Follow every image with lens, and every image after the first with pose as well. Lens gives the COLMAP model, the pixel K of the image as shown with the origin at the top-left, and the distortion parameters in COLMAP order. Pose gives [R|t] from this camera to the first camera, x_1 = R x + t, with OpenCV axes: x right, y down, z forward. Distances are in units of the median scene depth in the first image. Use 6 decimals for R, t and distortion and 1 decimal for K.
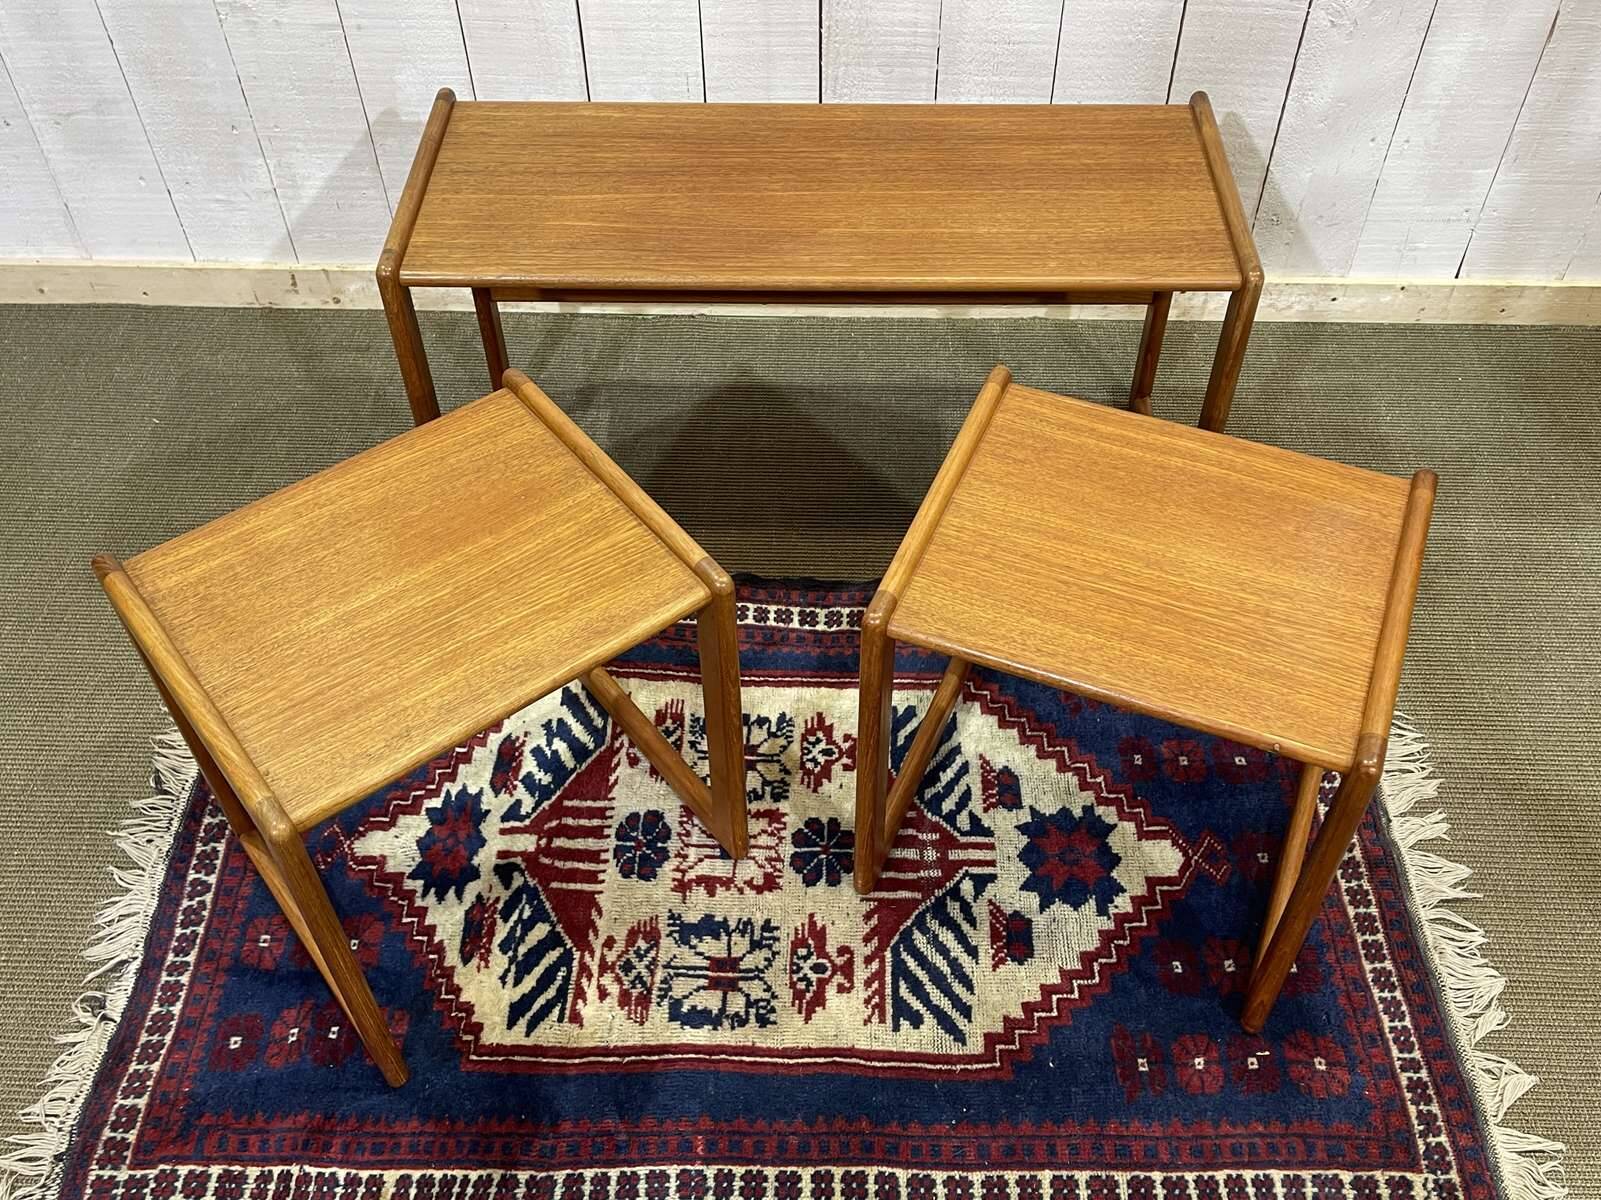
lens RADIAL K [[1480.3, 0, 813.3], [0, 1480.3, 595.2], [0, 0, 1]] dist [0.059936, -0.077848]
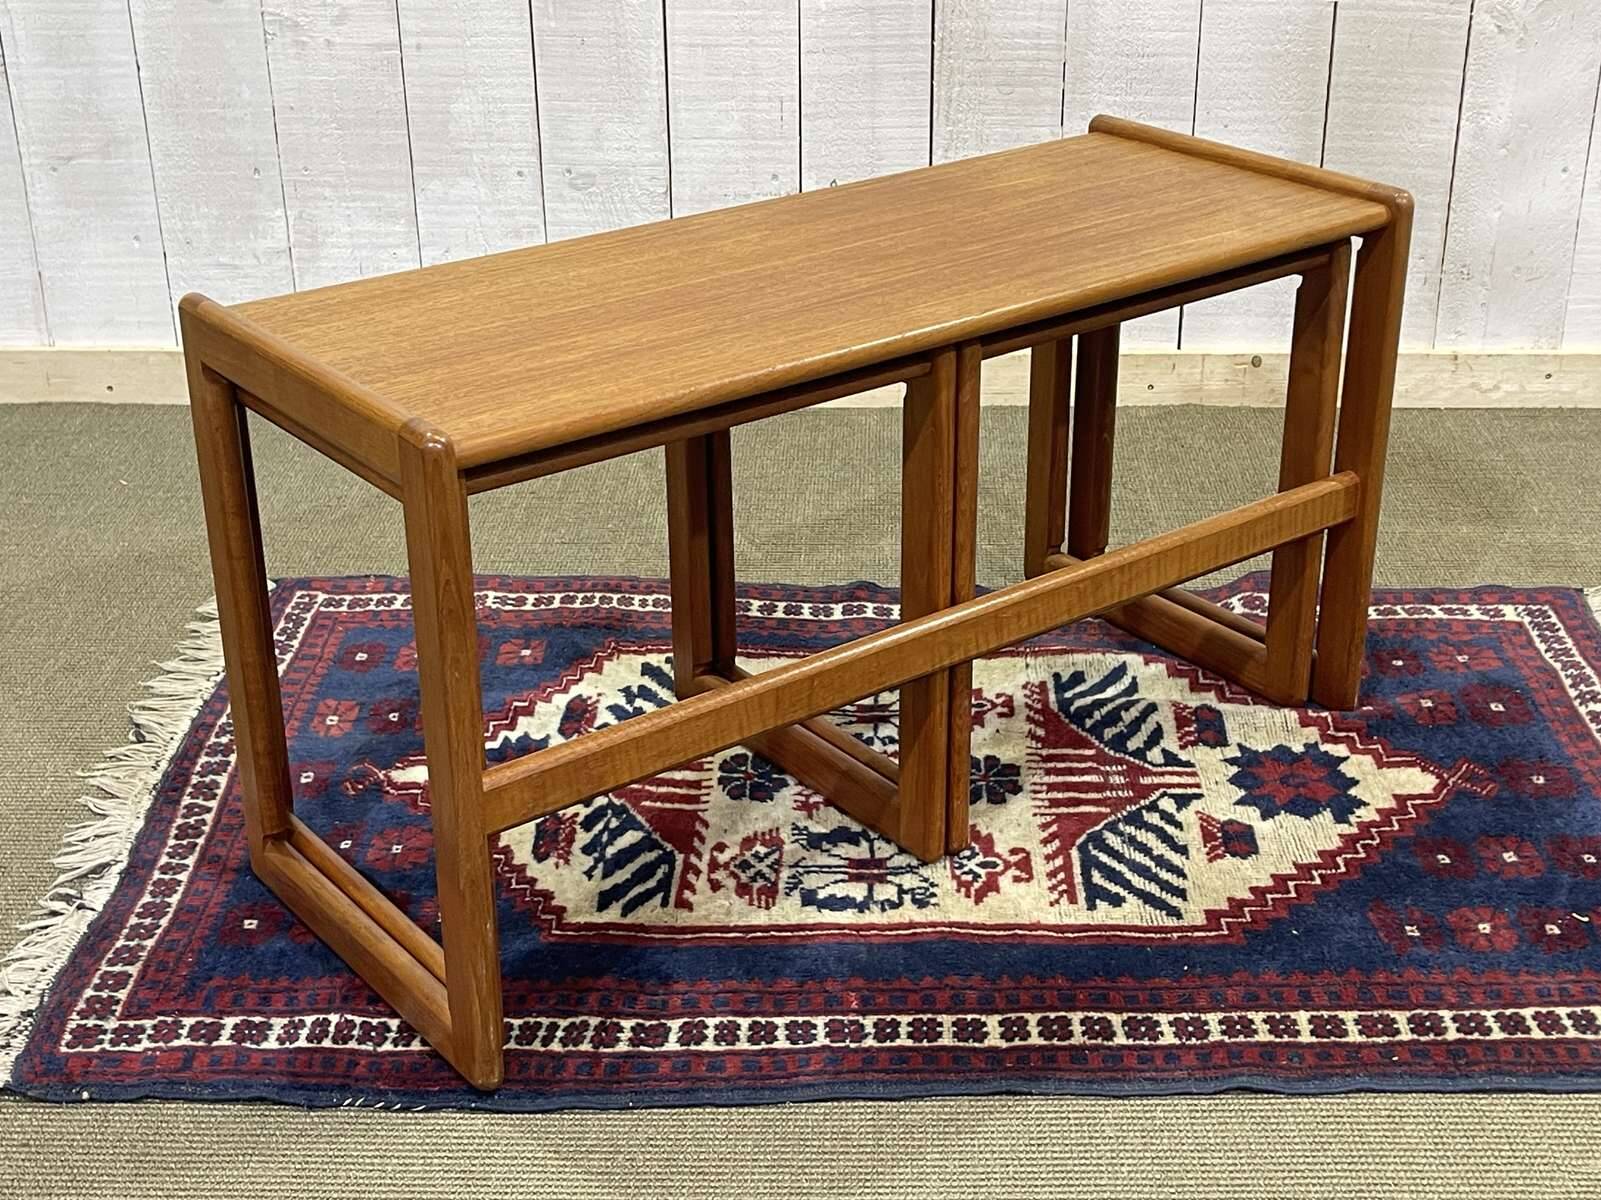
lens RADIAL K [[2238.2, 0, 821.9], [0, 2238.2, 632.0], [0, 0, 1]] dist [0.164580, -0.619263]
pose [[0.999970, -0.004474, 0.006372, -0.087983], [0.006605, 0.920801, -0.389976, 0.580455], [-0.004122, 0.390006, 0.920803, -0.139795]]
